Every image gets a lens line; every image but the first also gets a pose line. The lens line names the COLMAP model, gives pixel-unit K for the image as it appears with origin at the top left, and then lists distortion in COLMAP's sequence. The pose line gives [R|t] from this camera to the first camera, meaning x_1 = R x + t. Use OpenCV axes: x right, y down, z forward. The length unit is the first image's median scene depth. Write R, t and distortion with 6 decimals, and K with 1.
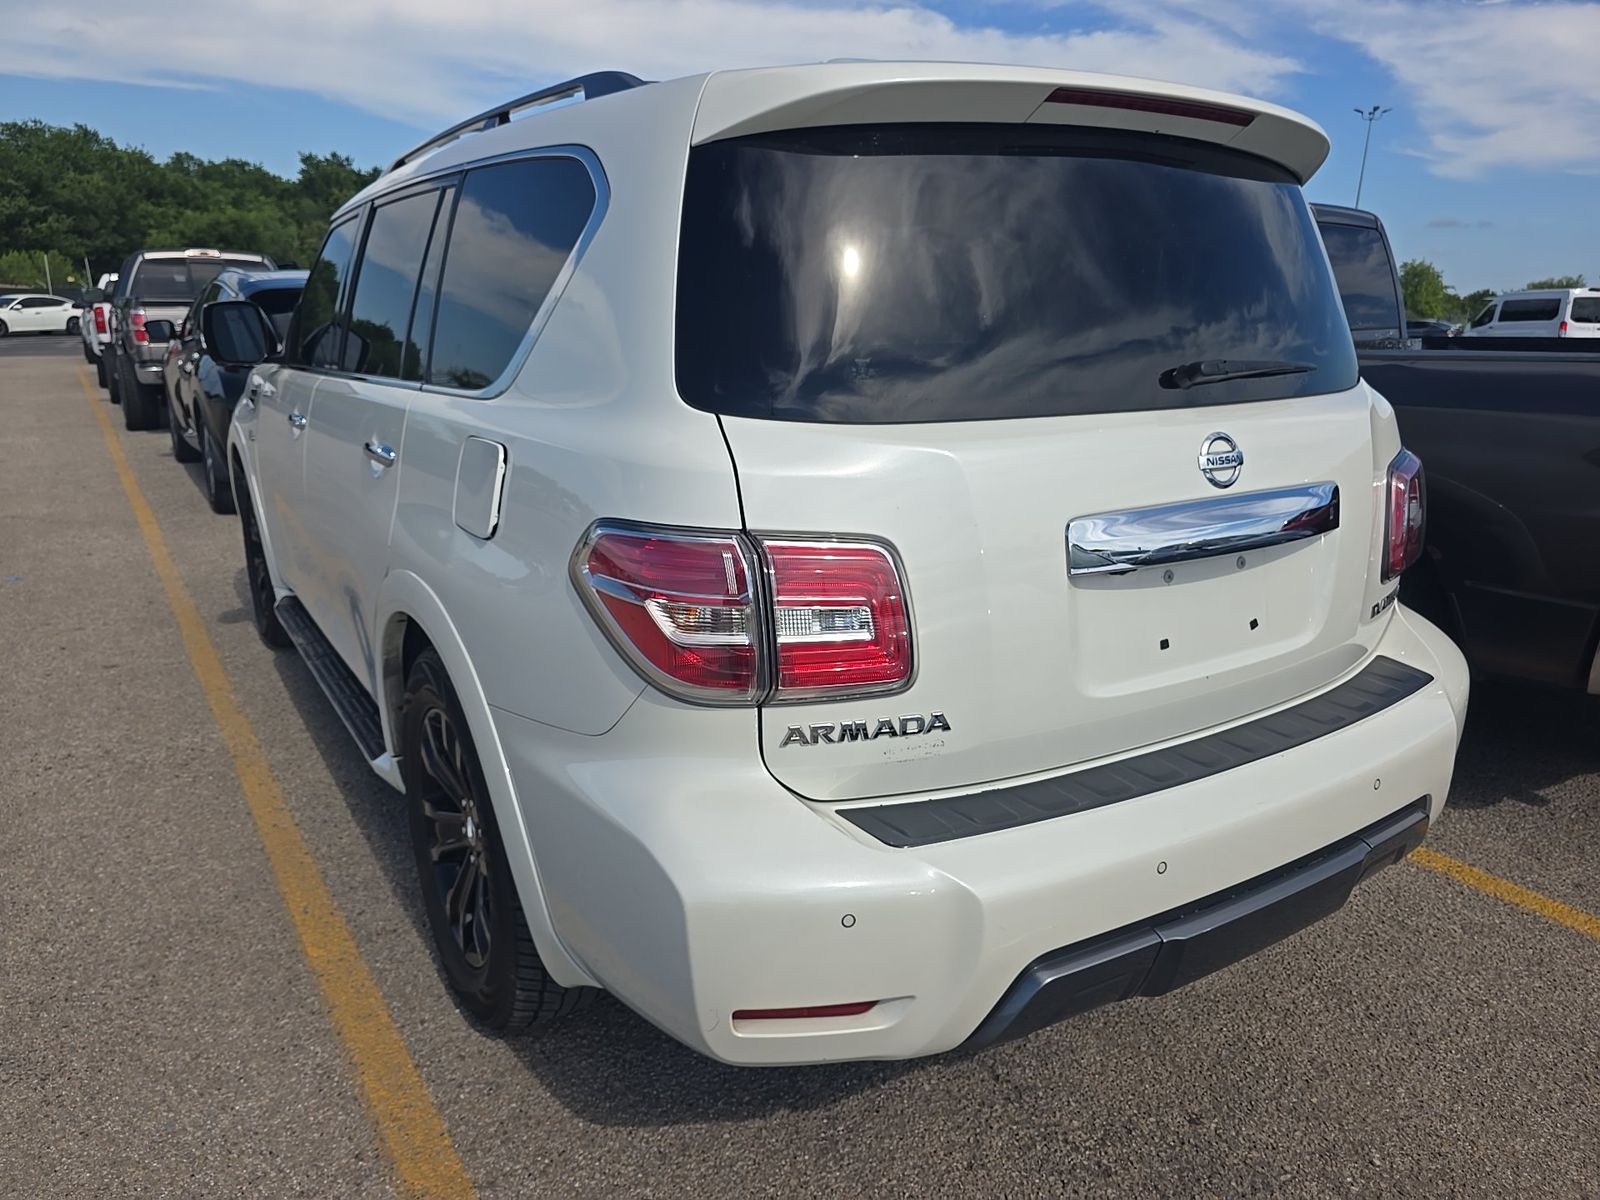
lens RADIAL K [[1073.4, 0, 800.0], [0, 1073.4, 600.0], [0, 0, 1]] dist [0.036675, -0.039975]
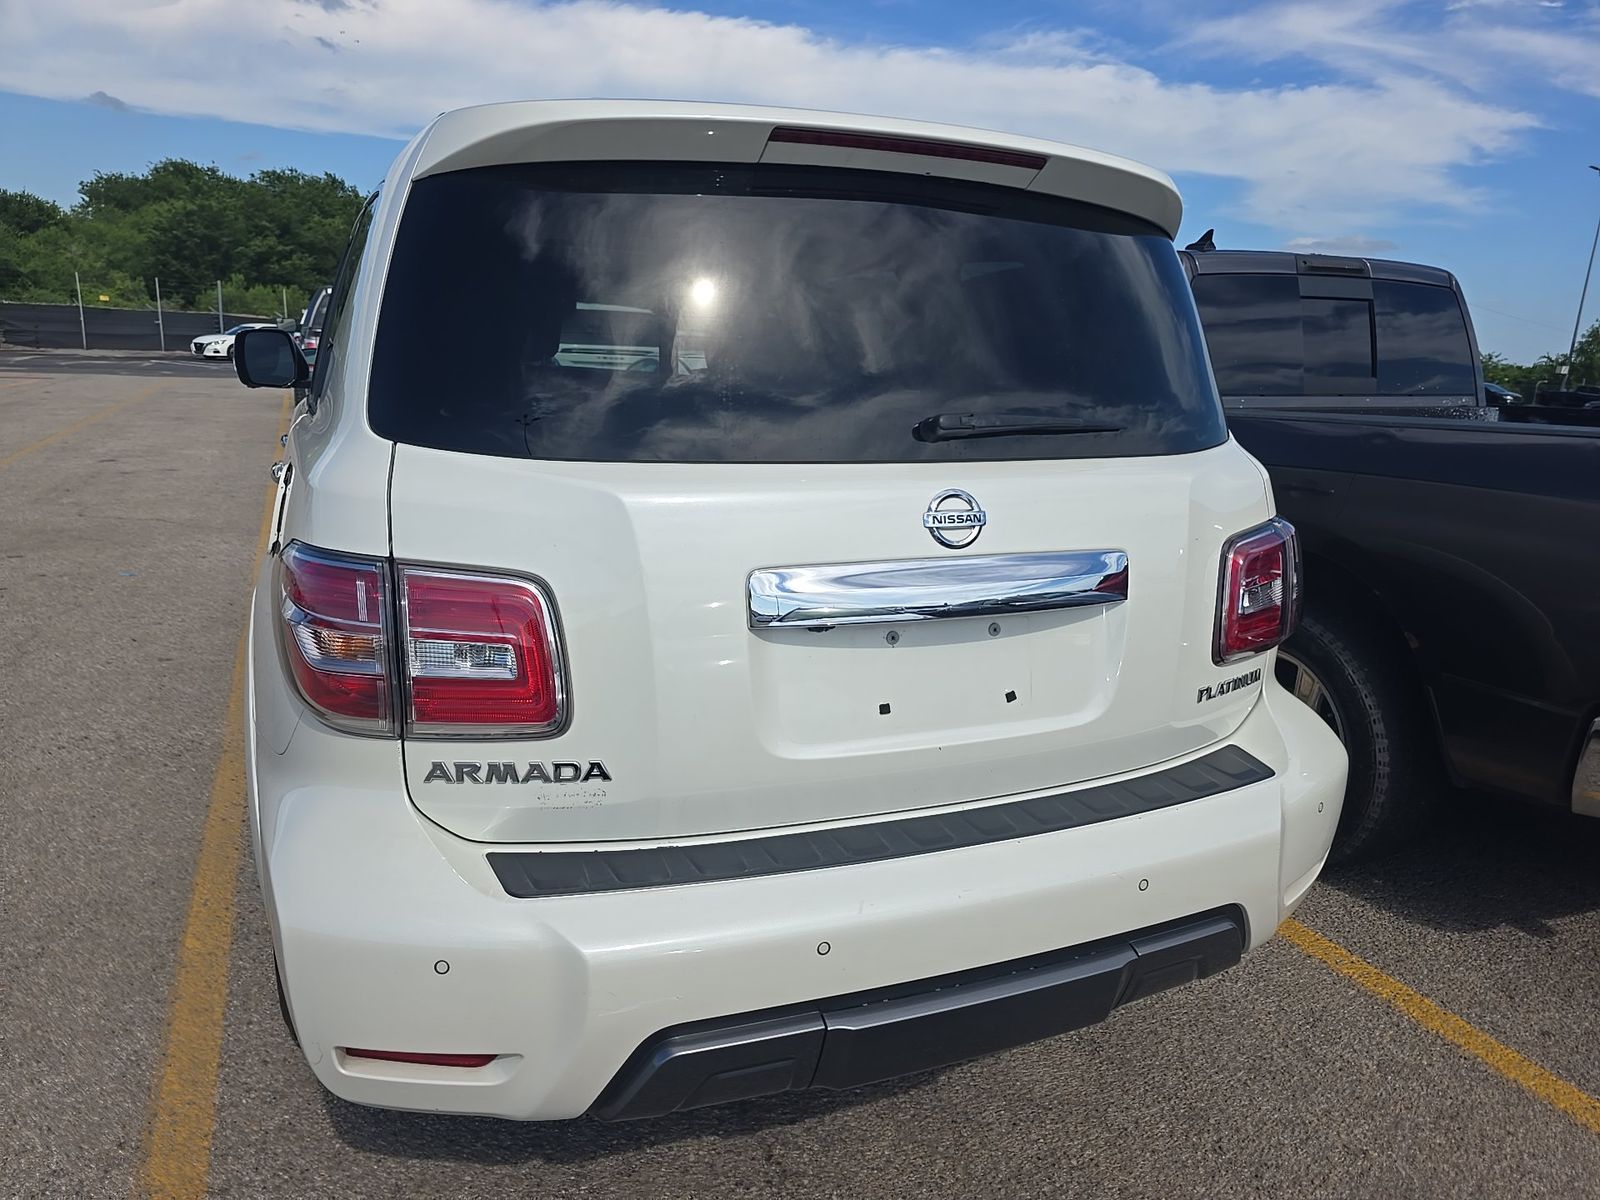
lens RADIAL K [[1066.7, 0, 800.0], [0, 1066.7, 600.0], [0, 0, 1]] dist [0.041366, -0.039337]
pose [[0.986229, 0.066206, -0.151553, 0.325340], [-0.072308, 0.996764, -0.035106, -0.013566], [0.148738, 0.045581, 0.987826, 0.052883]]
